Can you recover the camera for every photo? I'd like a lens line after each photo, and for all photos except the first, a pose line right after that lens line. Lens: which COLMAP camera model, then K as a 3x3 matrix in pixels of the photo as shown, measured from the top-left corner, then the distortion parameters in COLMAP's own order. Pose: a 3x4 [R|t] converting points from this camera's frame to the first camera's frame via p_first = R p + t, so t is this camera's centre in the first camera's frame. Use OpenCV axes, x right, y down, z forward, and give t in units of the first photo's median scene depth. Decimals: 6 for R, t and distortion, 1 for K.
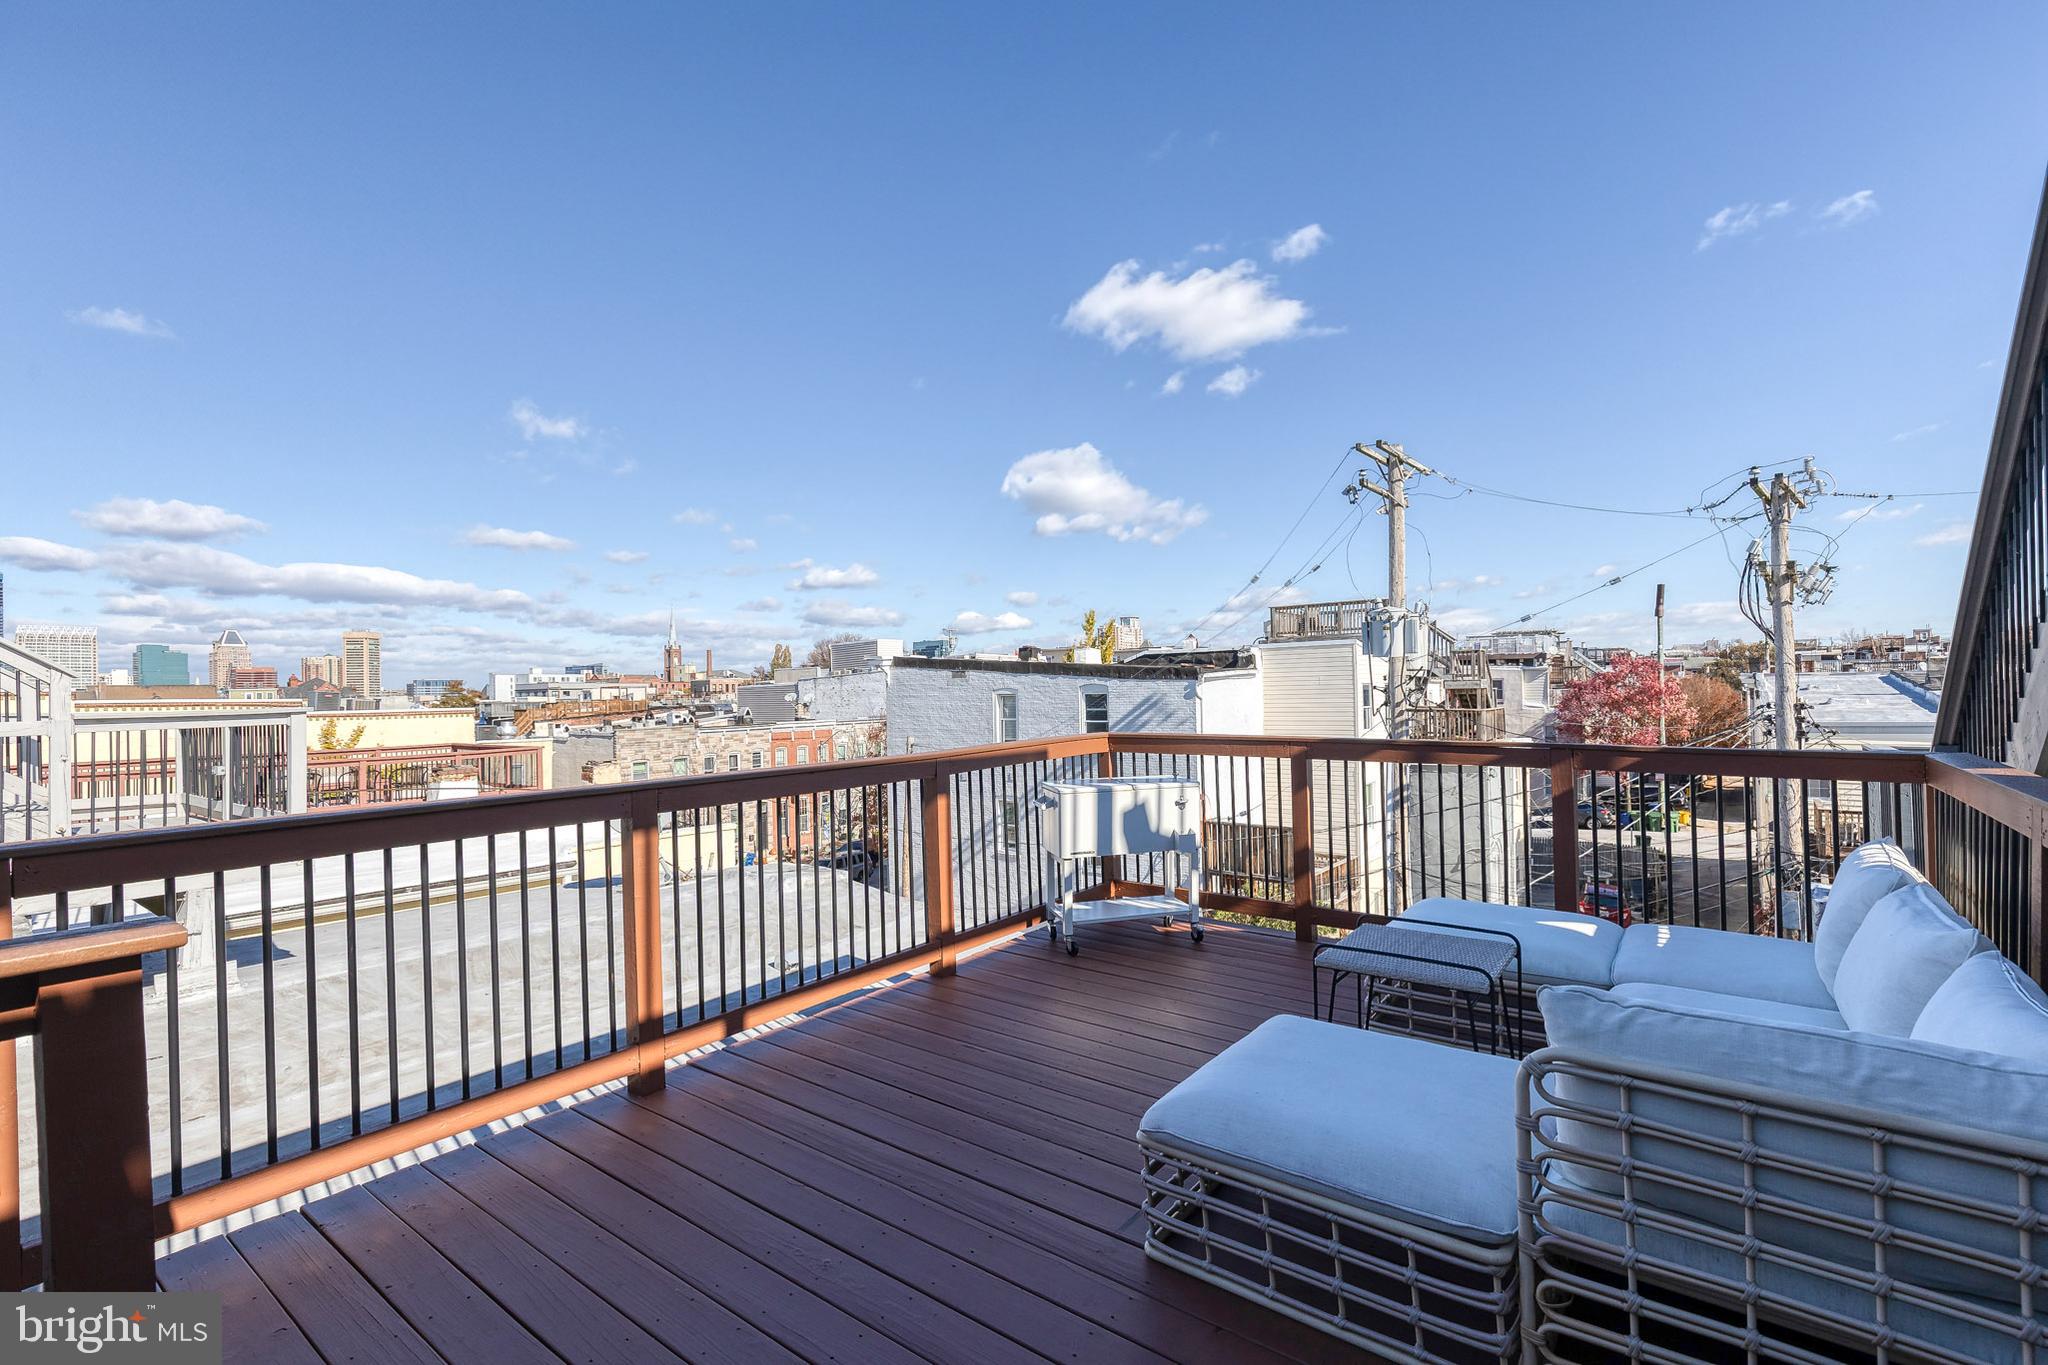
lens RADIAL K [[921.6, 0, 1049.7], [0, 921.6, 686.3], [0, 0, 1]] dist [0.003550, -0.001036]
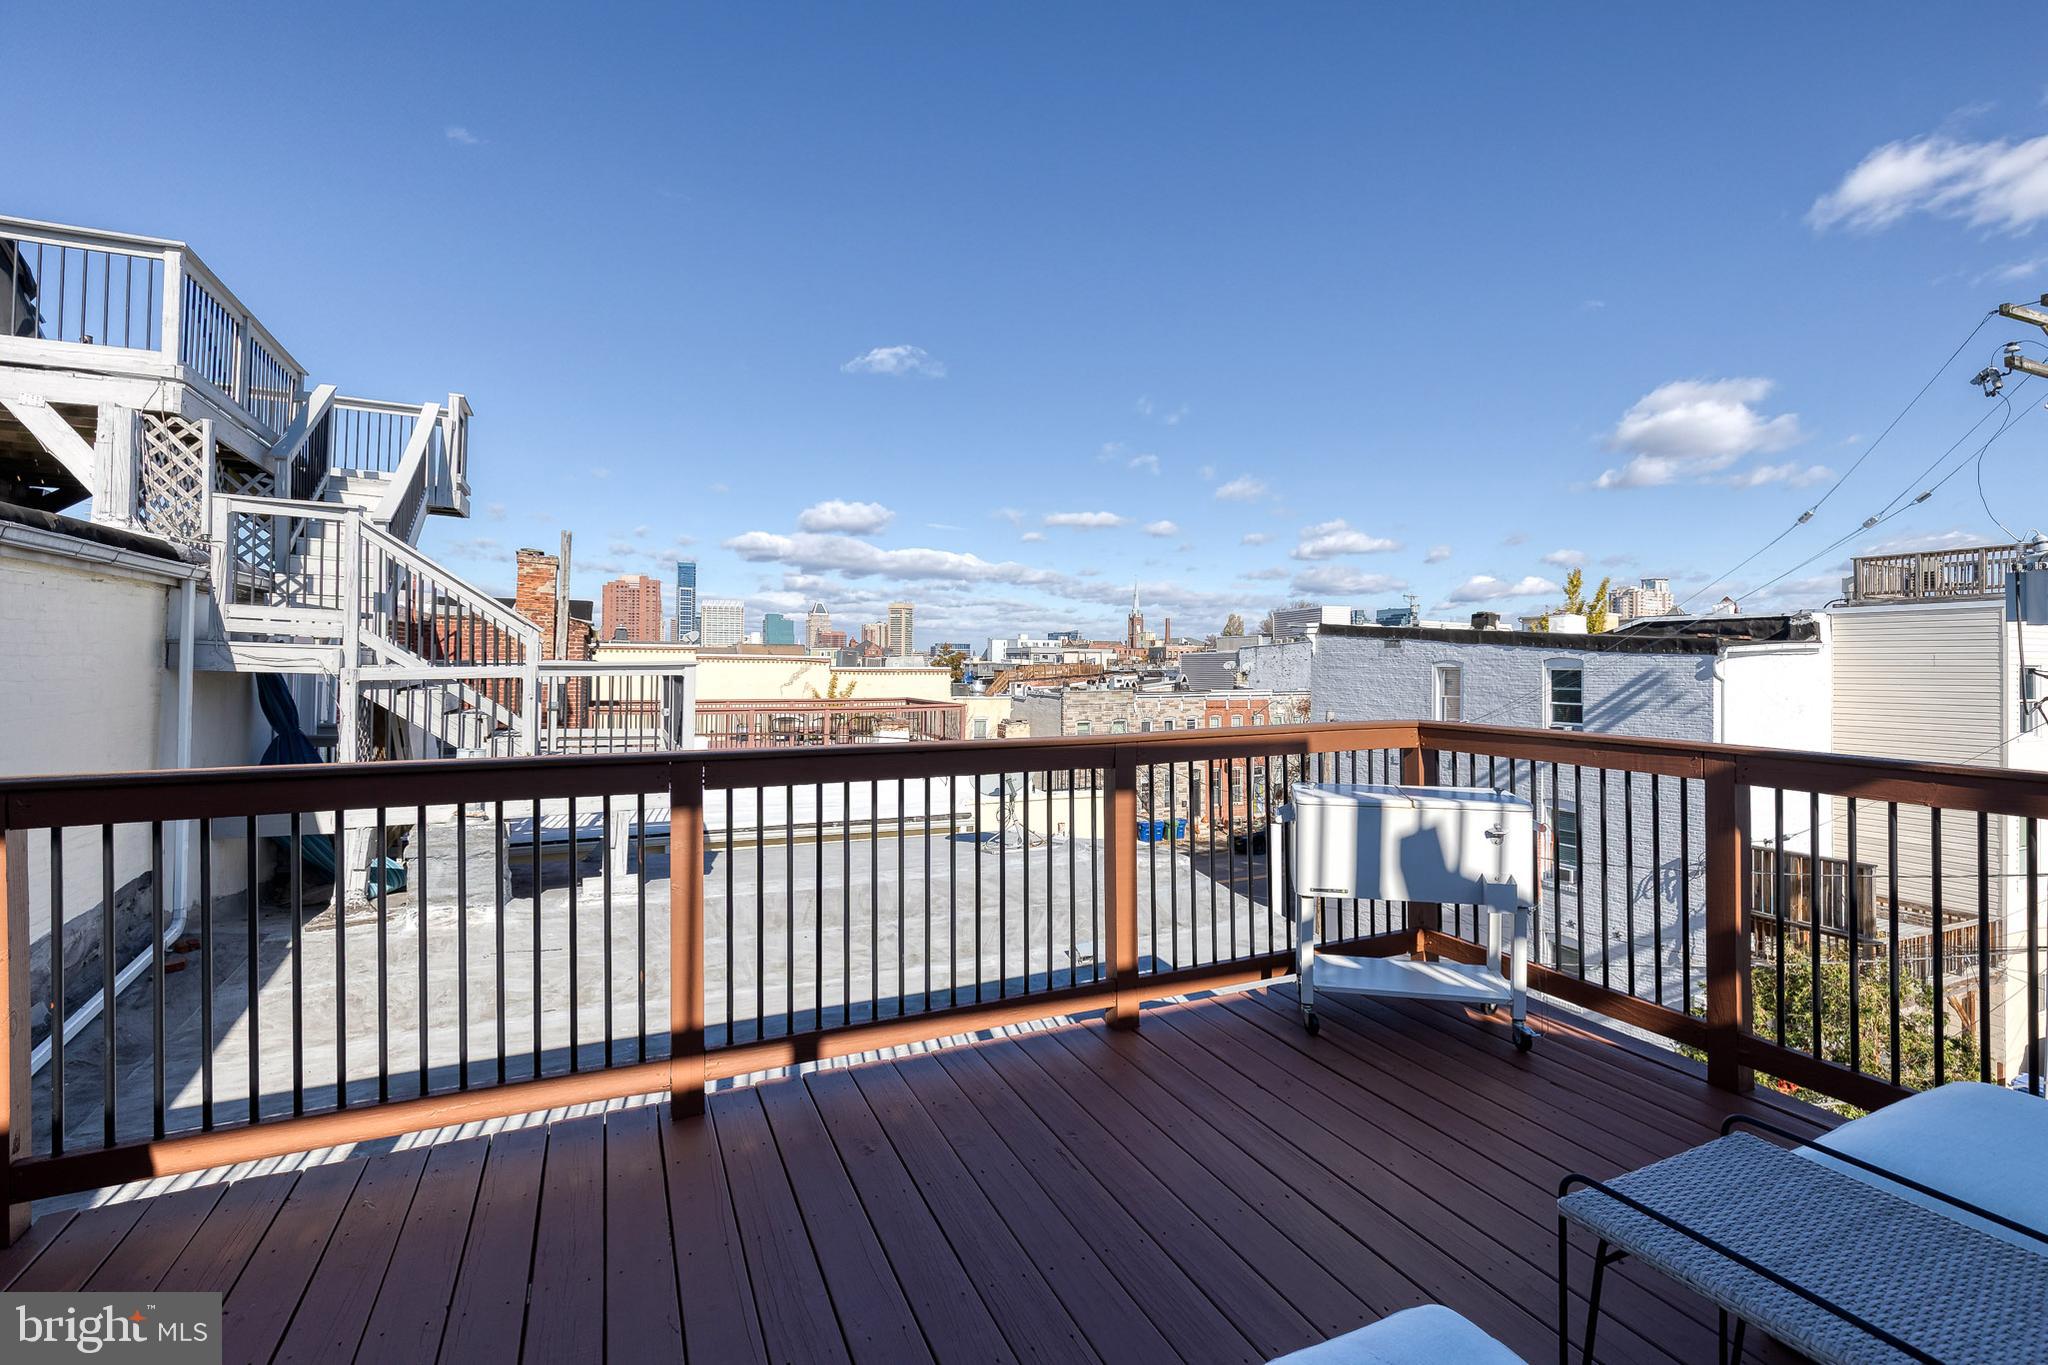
lens RADIAL K [[933.7, 0, 1039.7], [0, 933.7, 658.0], [0, 0, 1]] dist [0.009084, -0.000823]
pose [[0.880689, 0.021567, -0.473203, 0.082010], [-0.020266, 0.999764, 0.007847, 0.001422], [0.473261, 0.002679, 0.880918, 0.126516]]
